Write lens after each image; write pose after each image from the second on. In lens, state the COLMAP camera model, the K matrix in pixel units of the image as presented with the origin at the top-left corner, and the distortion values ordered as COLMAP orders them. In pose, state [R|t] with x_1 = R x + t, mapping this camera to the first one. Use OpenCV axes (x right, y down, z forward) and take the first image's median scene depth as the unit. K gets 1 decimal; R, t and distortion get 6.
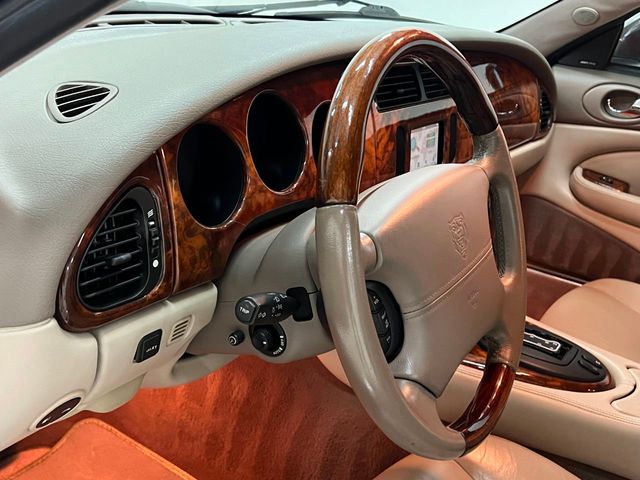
lens RADIAL K [[730.4, 0, 320.0], [0, 730.4, 240.0], [0, 0, 1]] dist [0.144111, -0.331171]
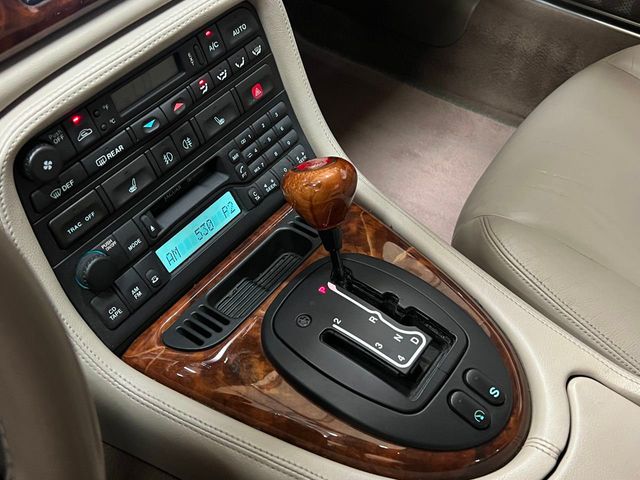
lens RADIAL K [[690.9, 0, 320.0], [0, 690.9, 240.0], [0, 0, 1]] dist [-0.001880, -0.008154]
pose [[0.987714, 0.005497, -0.156178, 0.482588], [0.072769, 0.868244, 0.490772, -0.208260], [0.138298, -0.496107, 0.857177, 0.943111]]
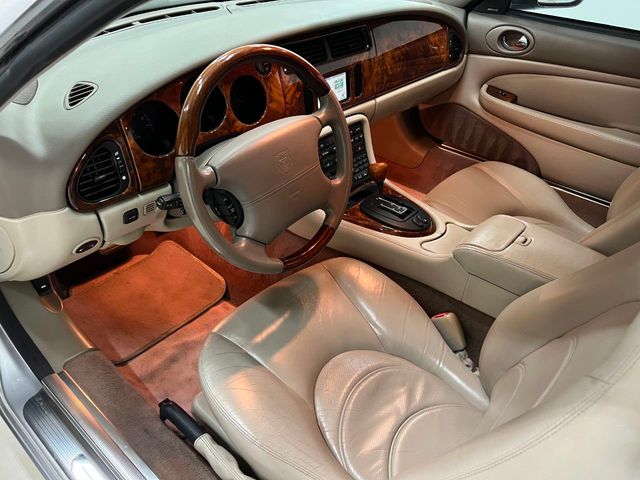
lens RADIAL K [[496.2, 0, 320.0], [0, 496.2, 240.0], [0, 0, 1]] dist [0.029930, -0.012706]
pose [[0.985607, 0.032019, -0.165993, 0.472114], [0.011049, 0.967600, 0.252247, -0.124167], [0.168691, -0.250450, 0.953319, -0.231427]]
